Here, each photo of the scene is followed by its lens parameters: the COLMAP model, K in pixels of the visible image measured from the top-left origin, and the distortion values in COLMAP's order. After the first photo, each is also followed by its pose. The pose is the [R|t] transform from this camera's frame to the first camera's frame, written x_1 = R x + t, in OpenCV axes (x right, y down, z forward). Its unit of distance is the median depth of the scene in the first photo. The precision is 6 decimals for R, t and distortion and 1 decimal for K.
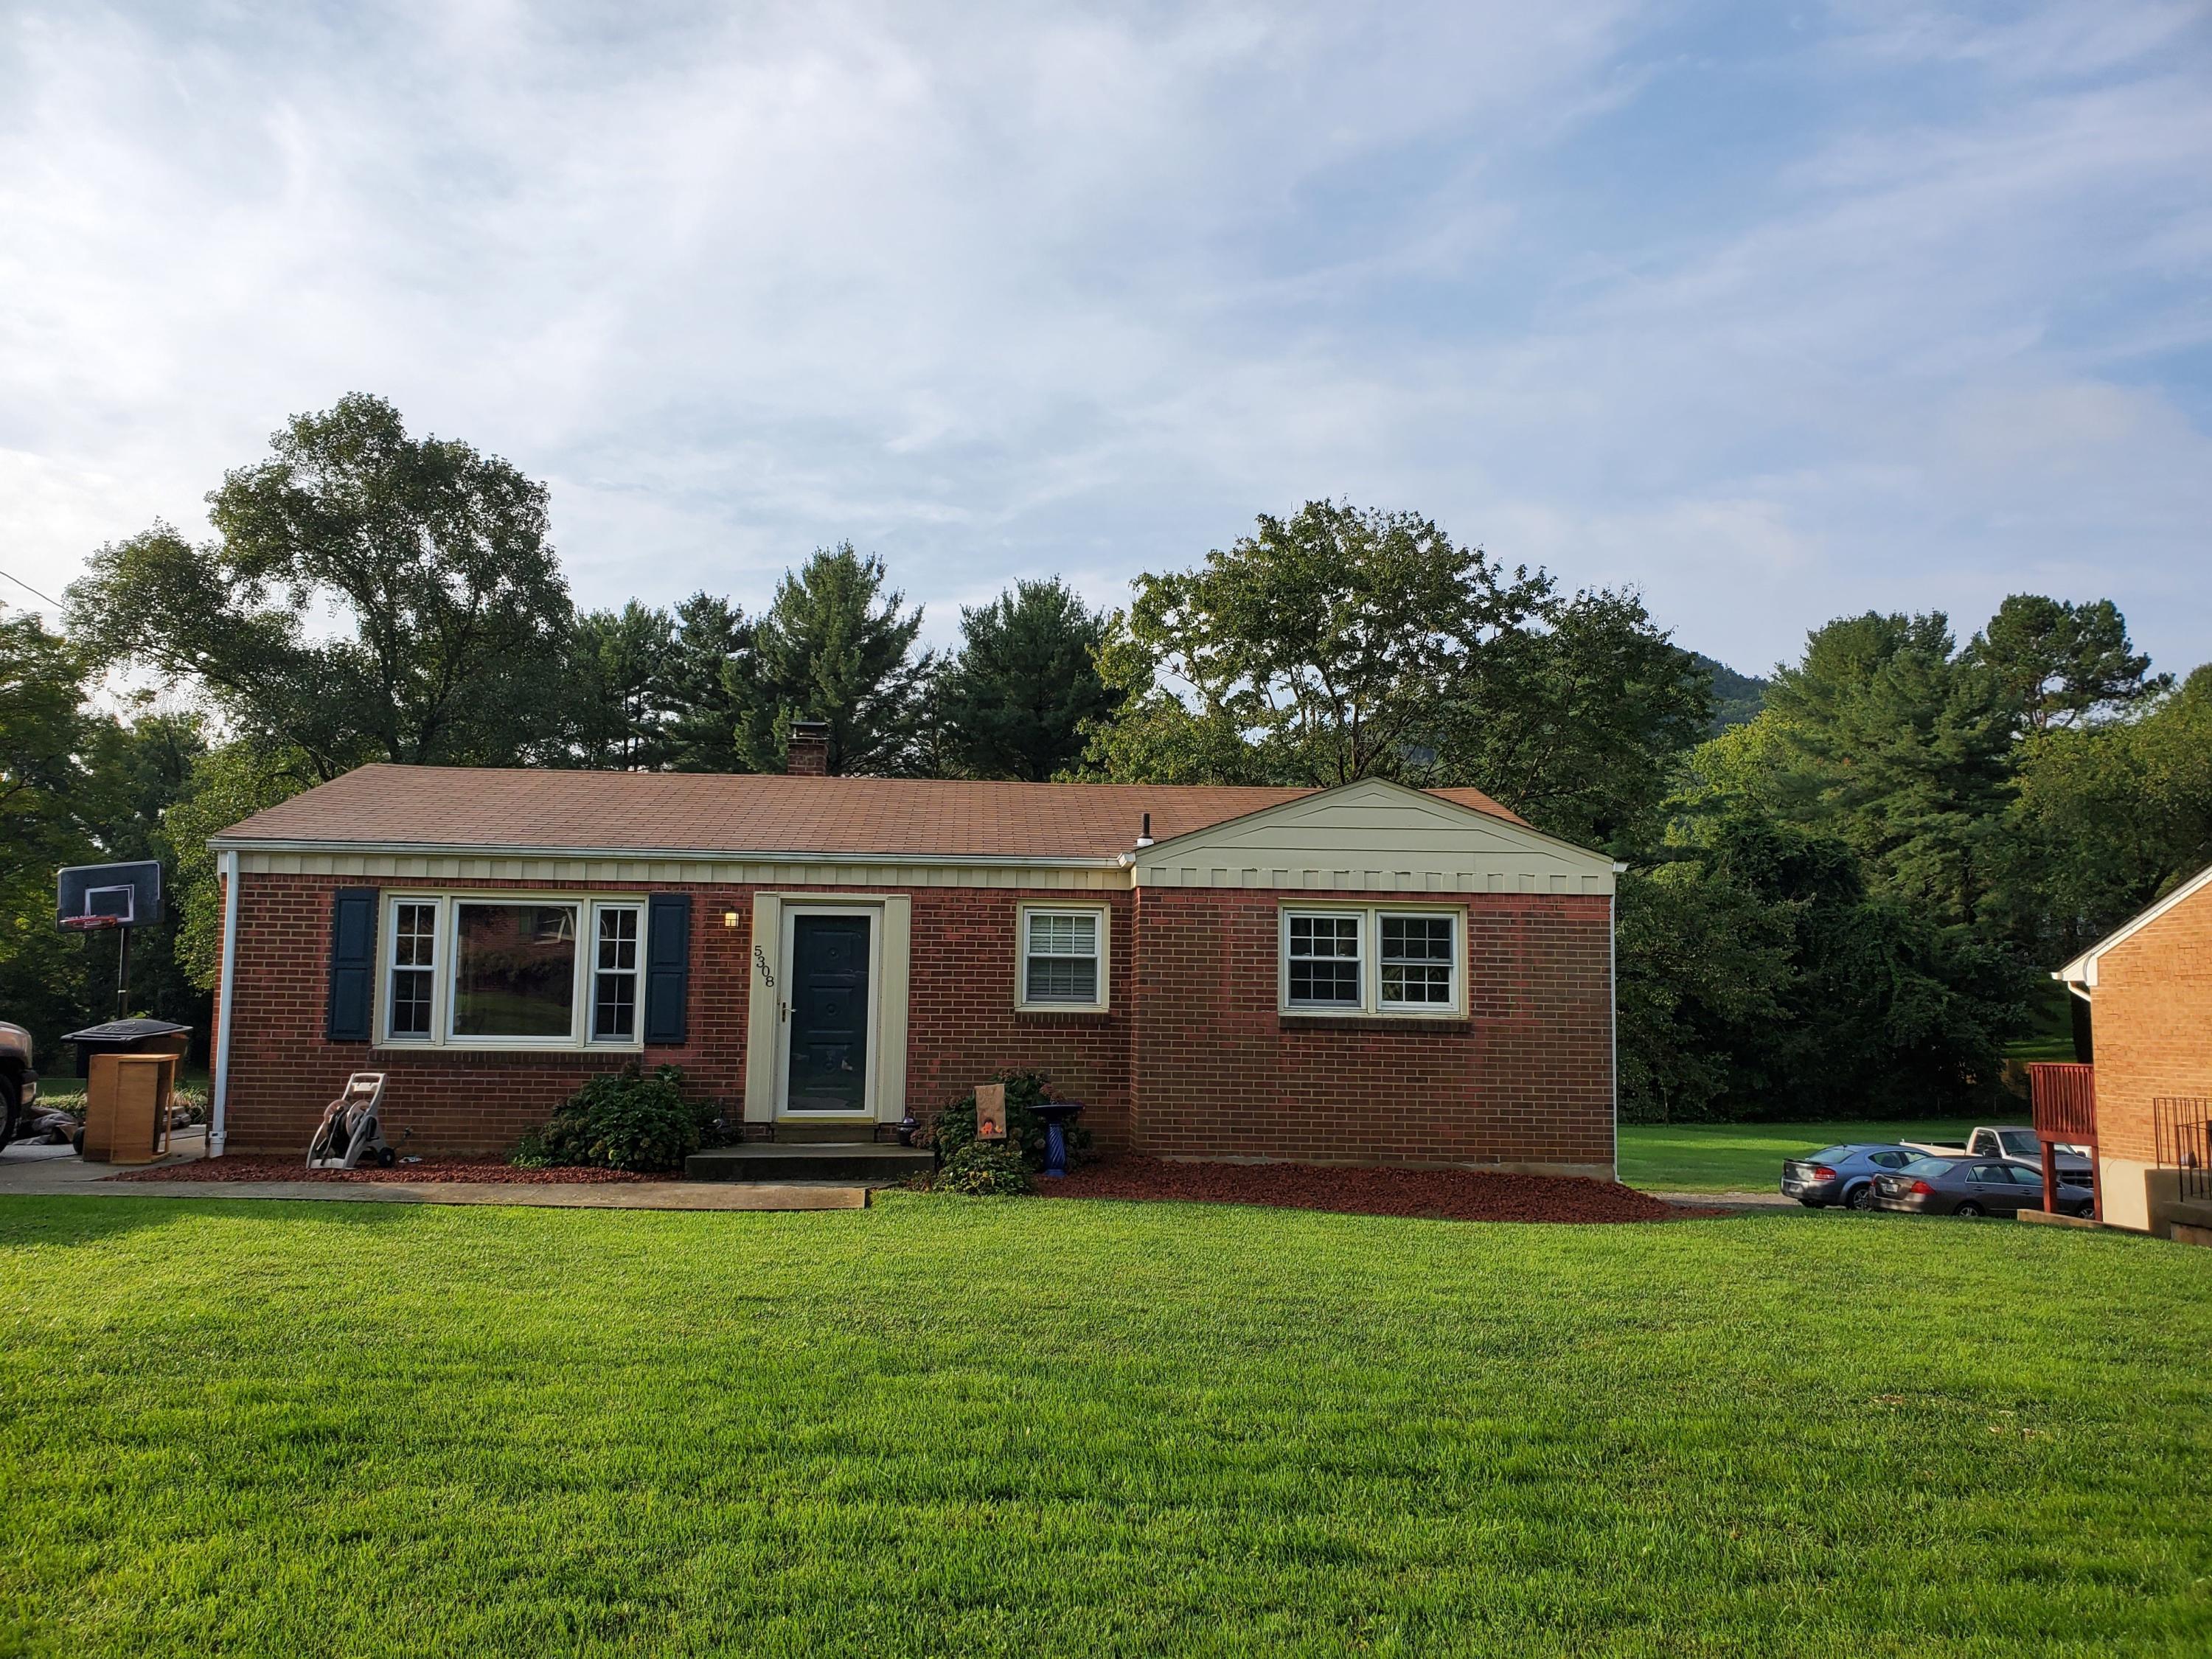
lens RADIAL K [[1765.4, 0, 1103.4], [0, 1765.4, 849.9], [0, 0, 1]] dist [0.018511, -0.003771]
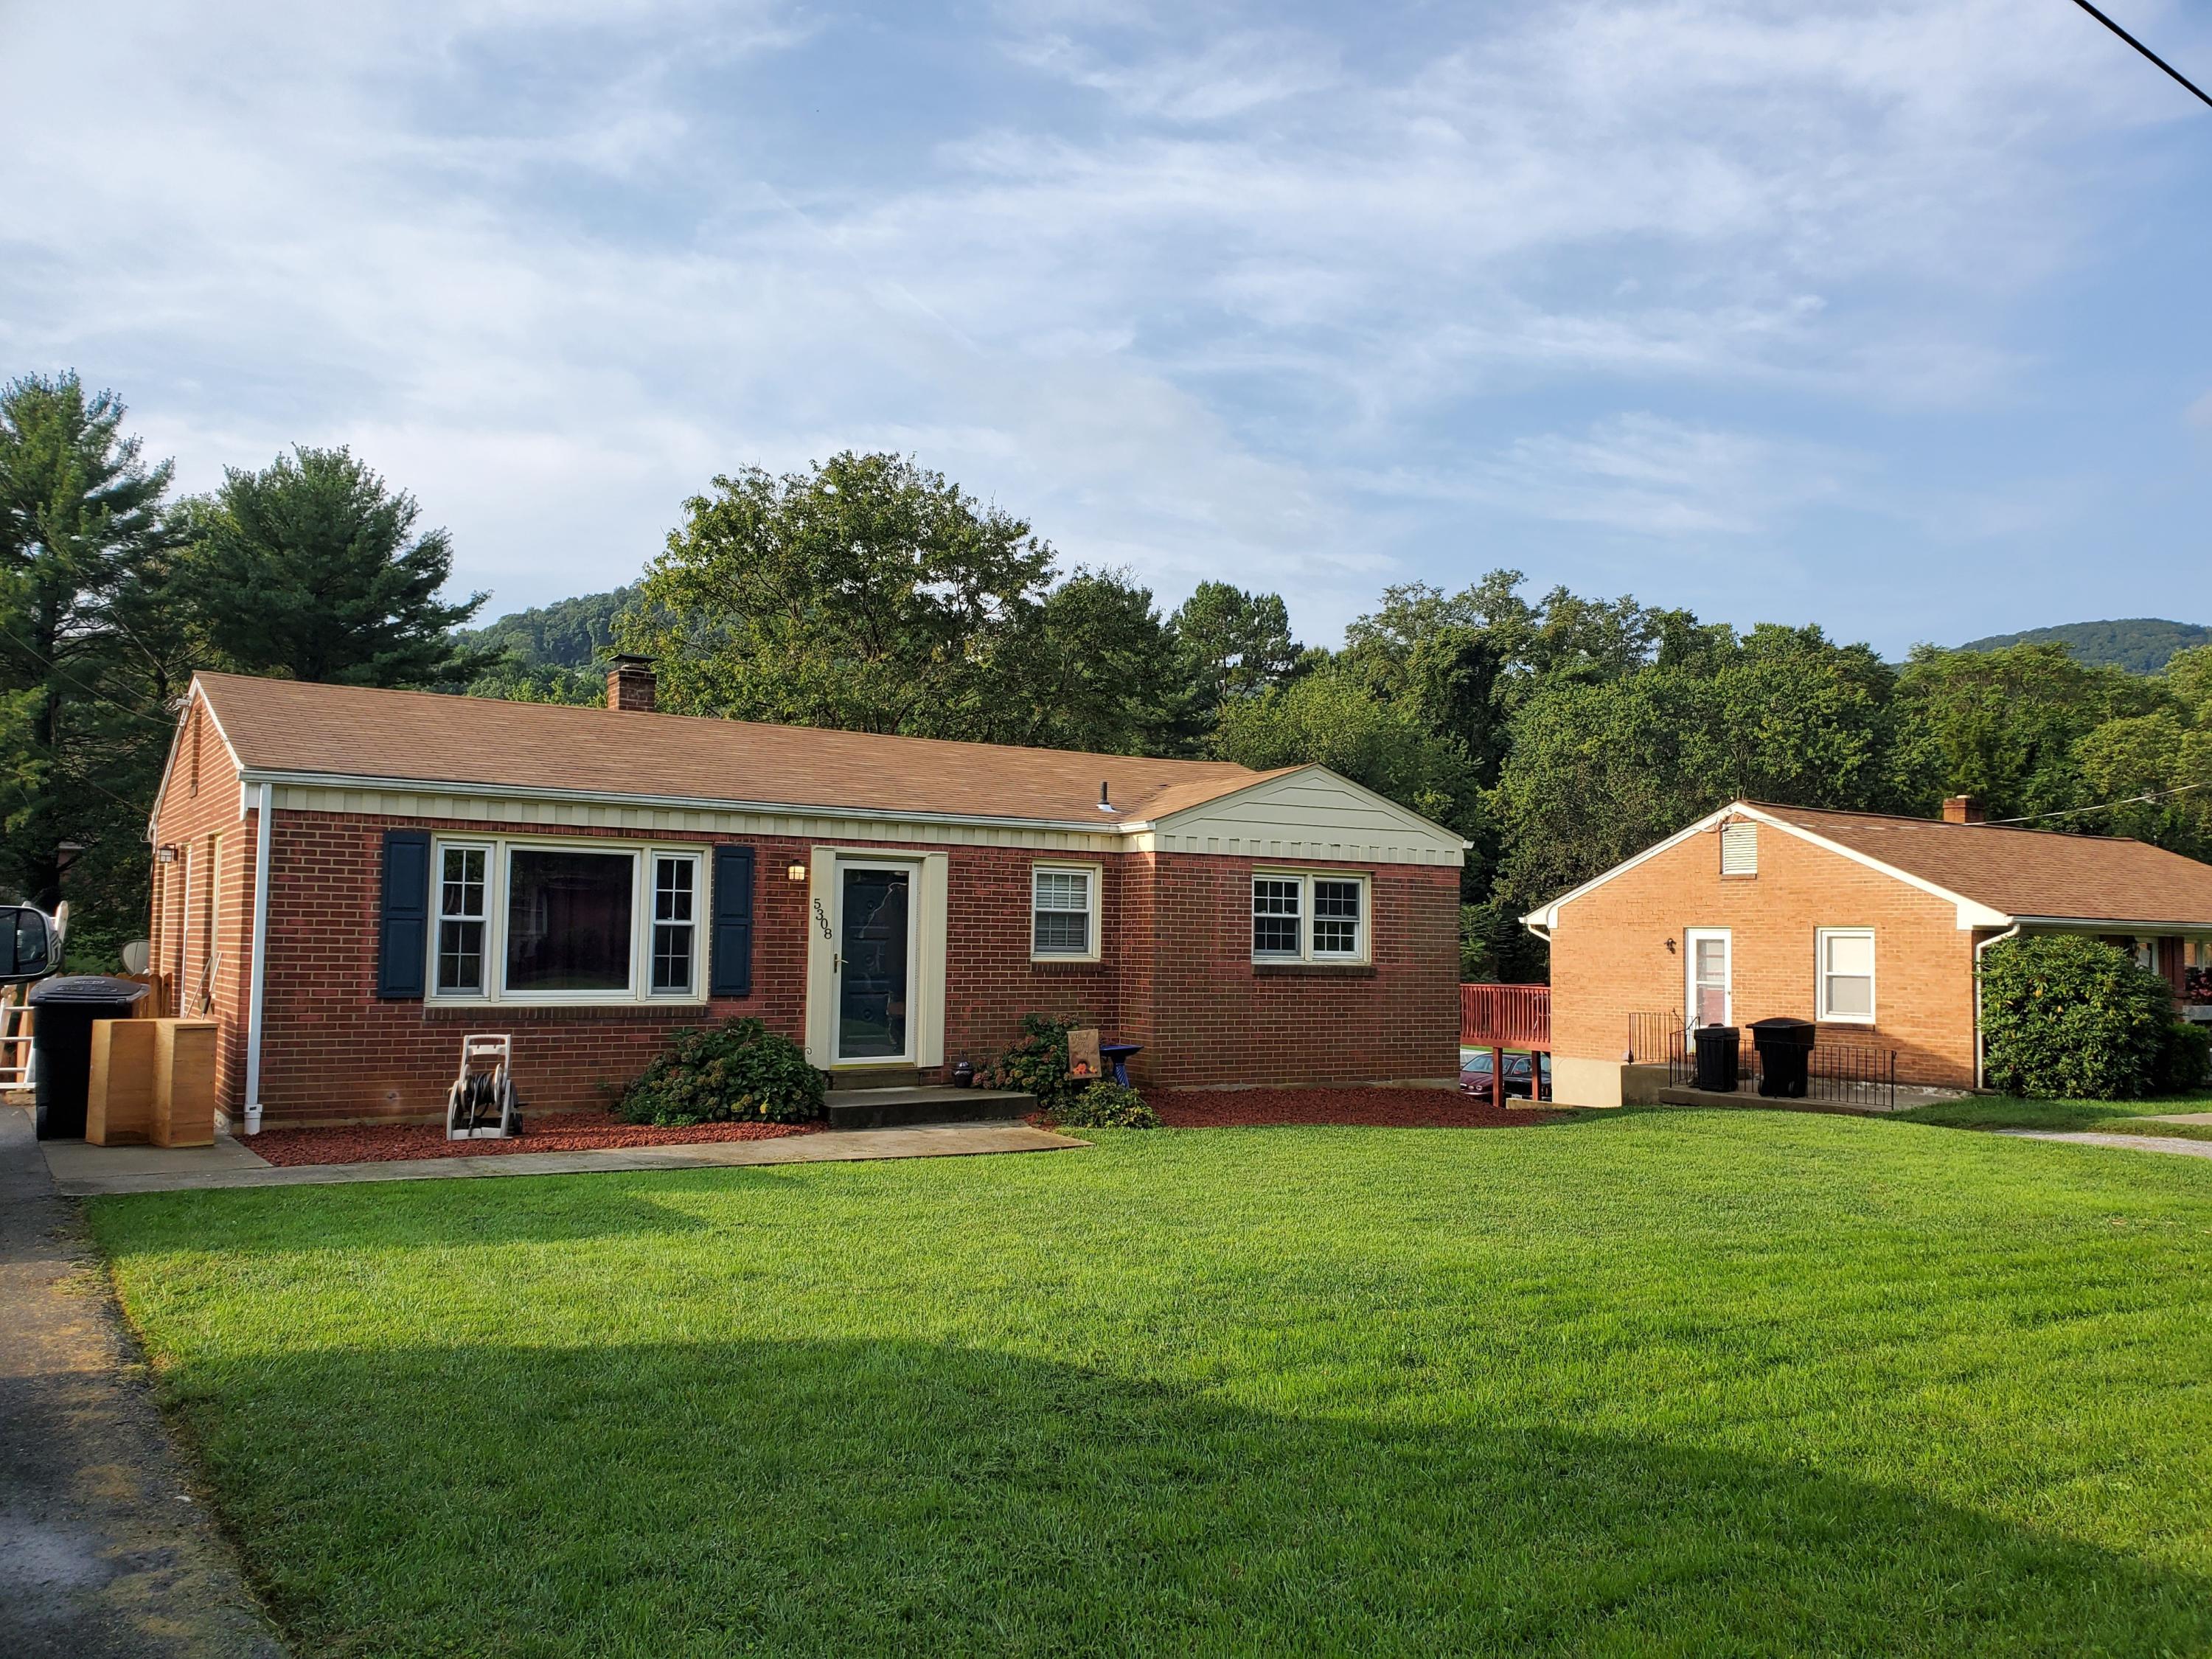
lens RADIAL K [[1765.4, 0, 1106.4], [0, 1765.4, 827.8], [0, 0, 1]] dist [0.018511, -0.003771]
pose [[0.857338, 0.032117, 0.513751, -0.577705], [-0.052857, 0.998269, 0.025799, -0.021761], [-0.512033, -0.049274, 0.857551, 0.041473]]
